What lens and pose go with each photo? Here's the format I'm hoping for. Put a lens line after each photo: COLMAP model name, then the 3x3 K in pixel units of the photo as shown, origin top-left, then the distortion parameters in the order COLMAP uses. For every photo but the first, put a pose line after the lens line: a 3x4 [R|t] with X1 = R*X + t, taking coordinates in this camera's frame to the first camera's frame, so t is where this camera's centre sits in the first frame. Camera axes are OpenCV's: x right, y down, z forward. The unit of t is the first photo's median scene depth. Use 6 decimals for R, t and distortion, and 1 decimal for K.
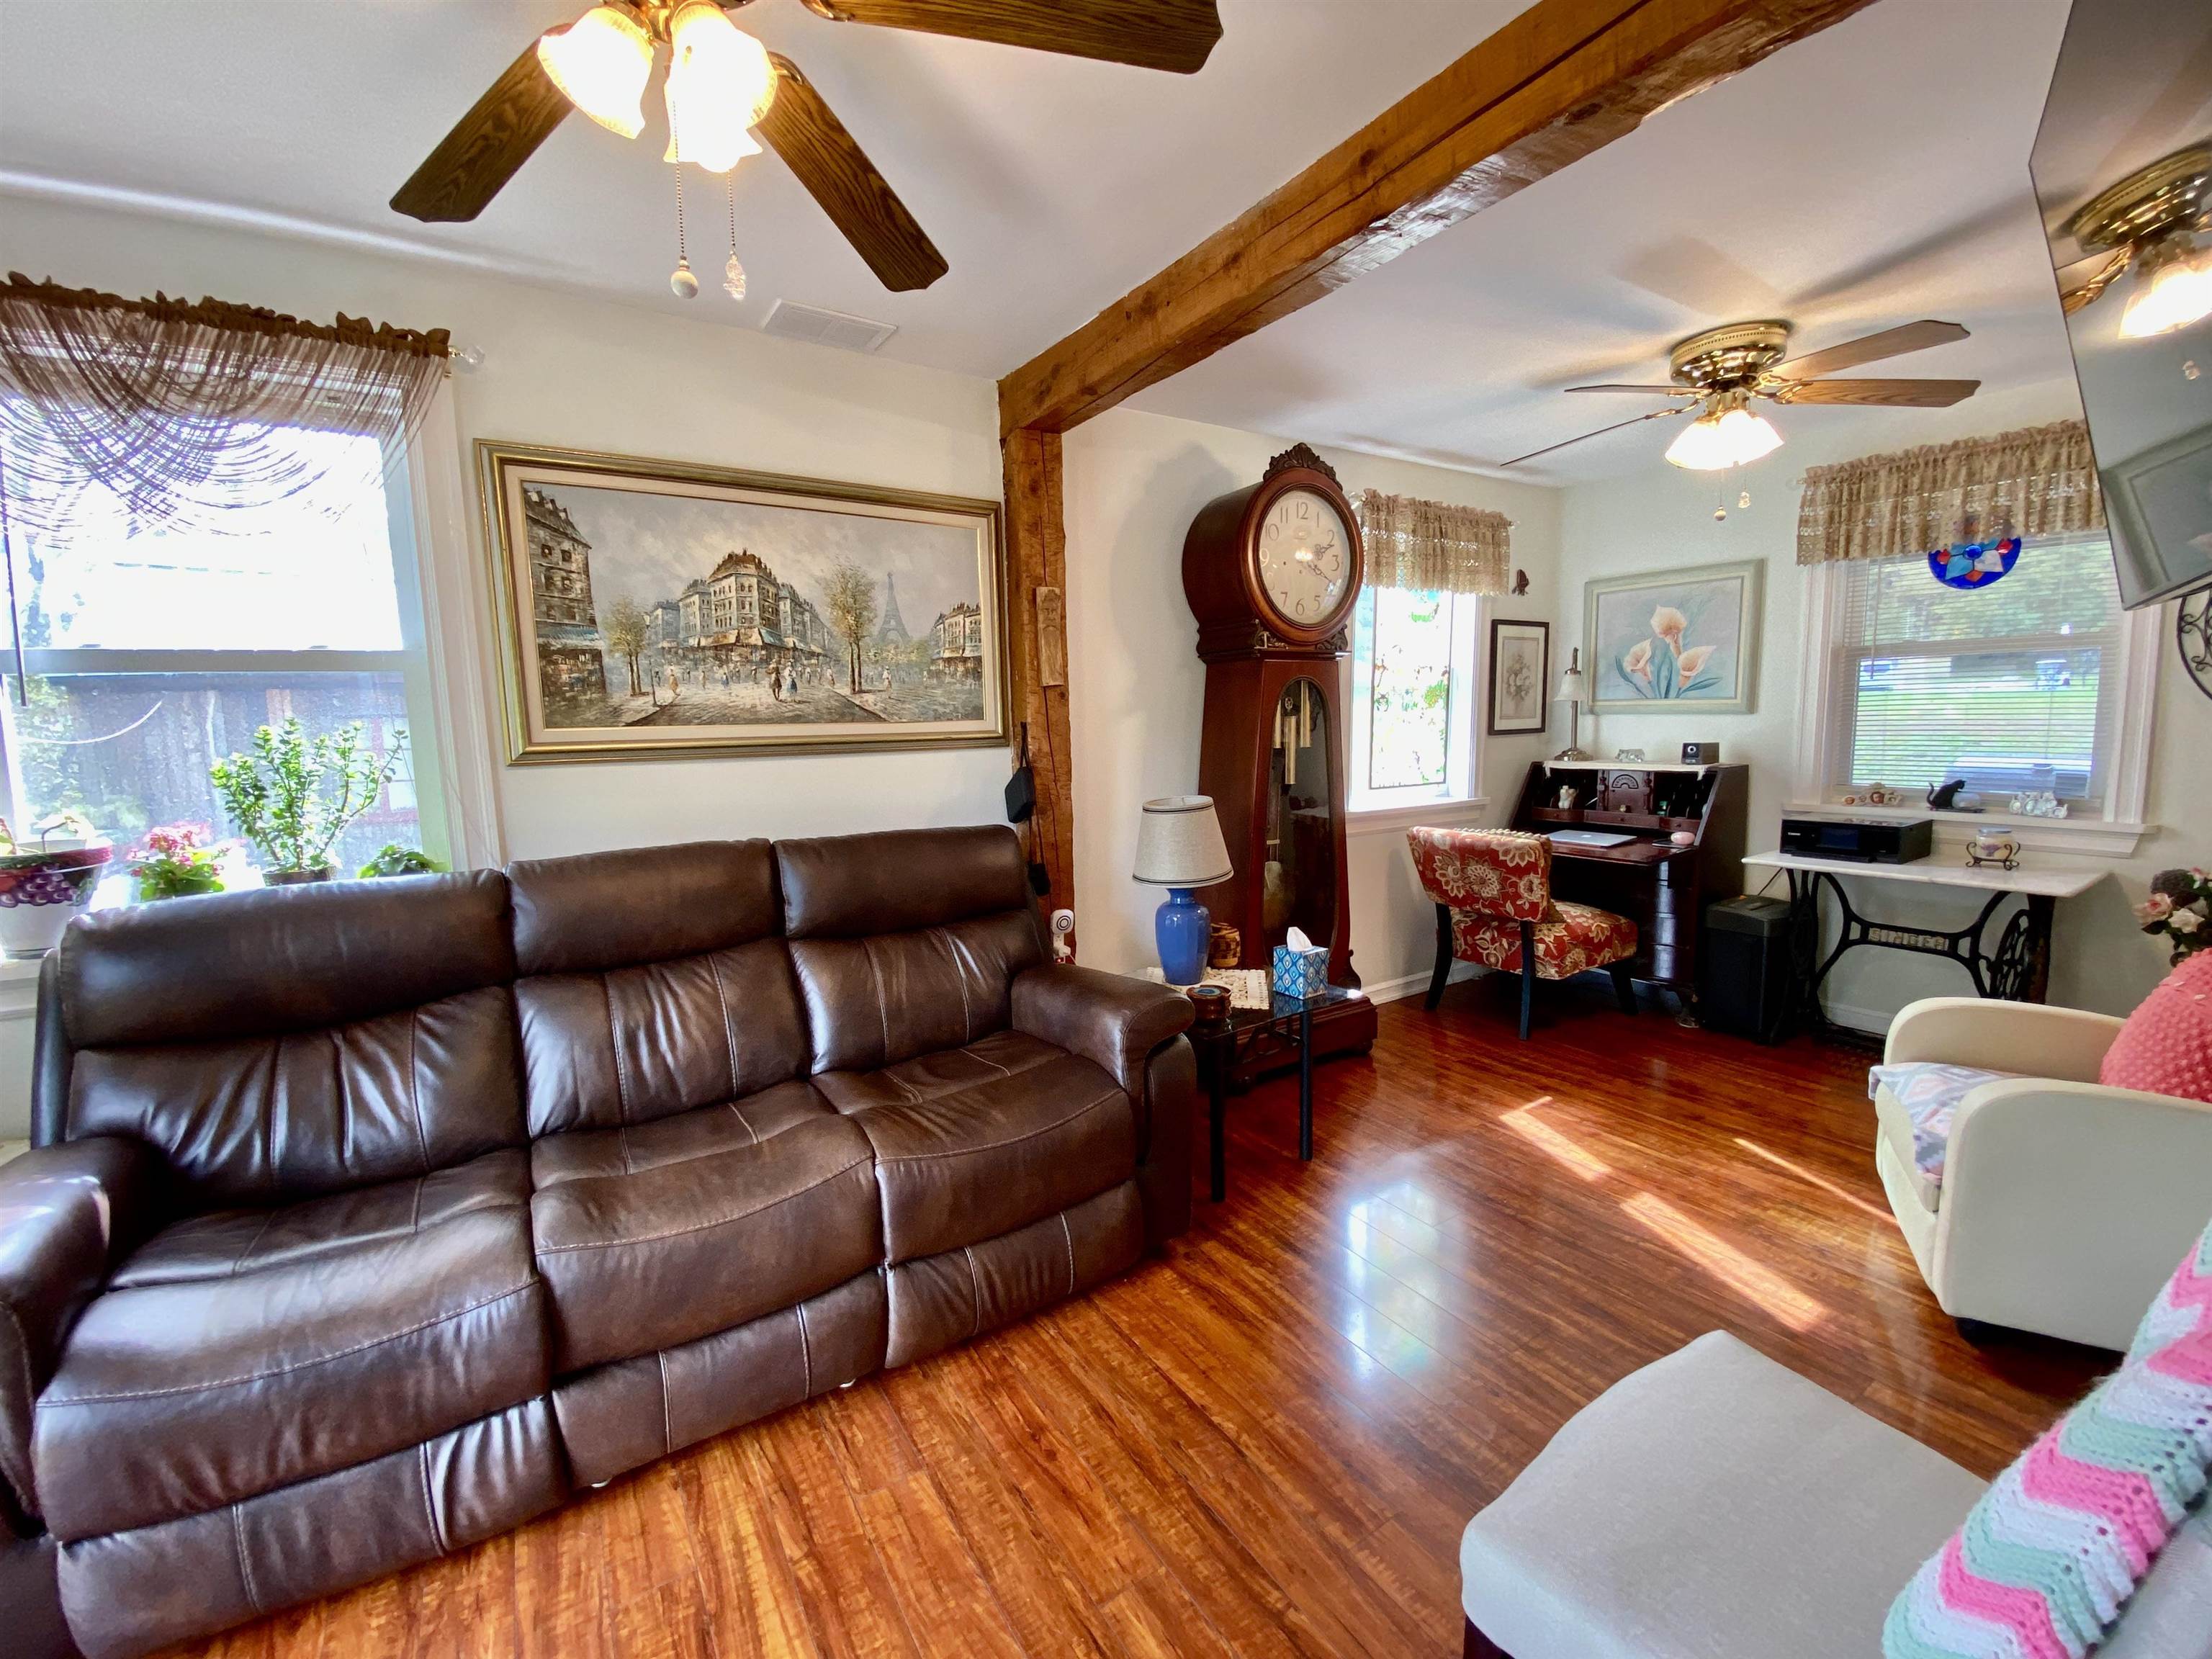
lens RADIAL K [[899.4, 0, 1101.0], [0, 899.4, 829.7], [0, 0, 1]] dist [0.017157, -0.019373]
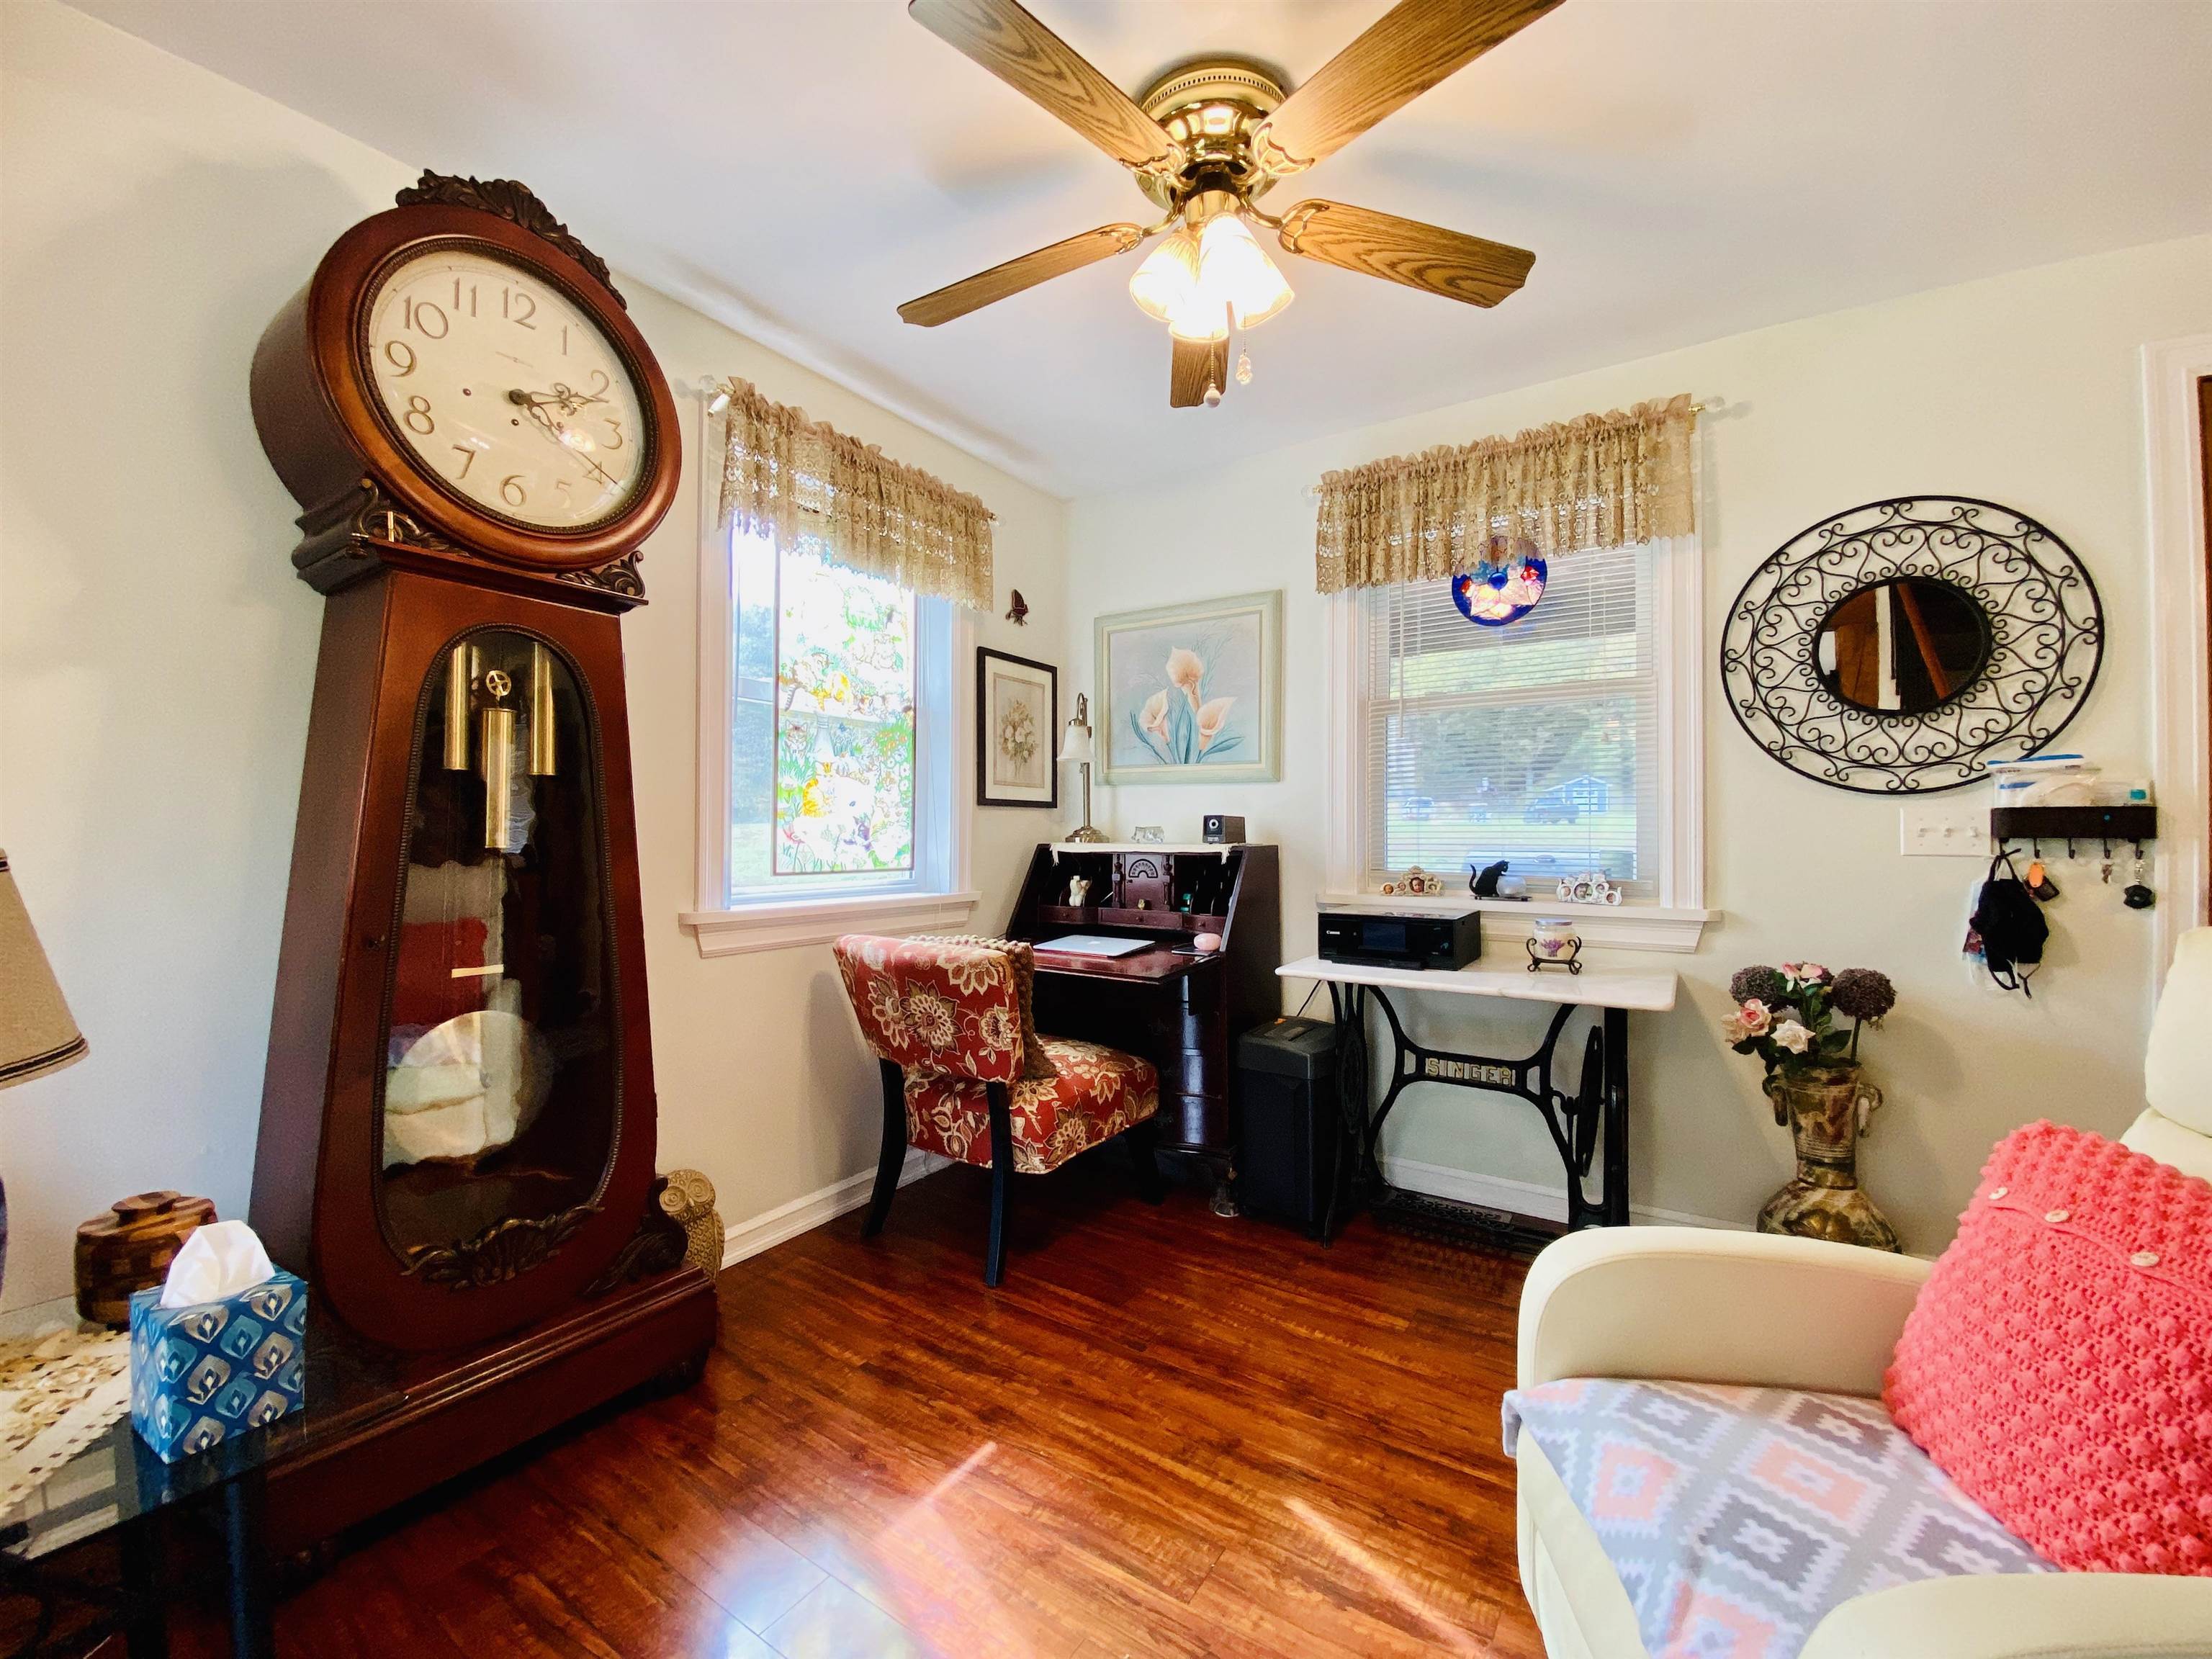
lens RADIAL K [[899.4, 0, 1101.0], [0, 899.4, 829.7], [0, 0, 1]] dist [0.017157, -0.019373]
pose [[0.912701, 0.026454, 0.407772, 0.279544], [0.025978, 0.992127, -0.122510, 0.006071], [-0.407802, 0.122408, 0.904828, 0.384719]]
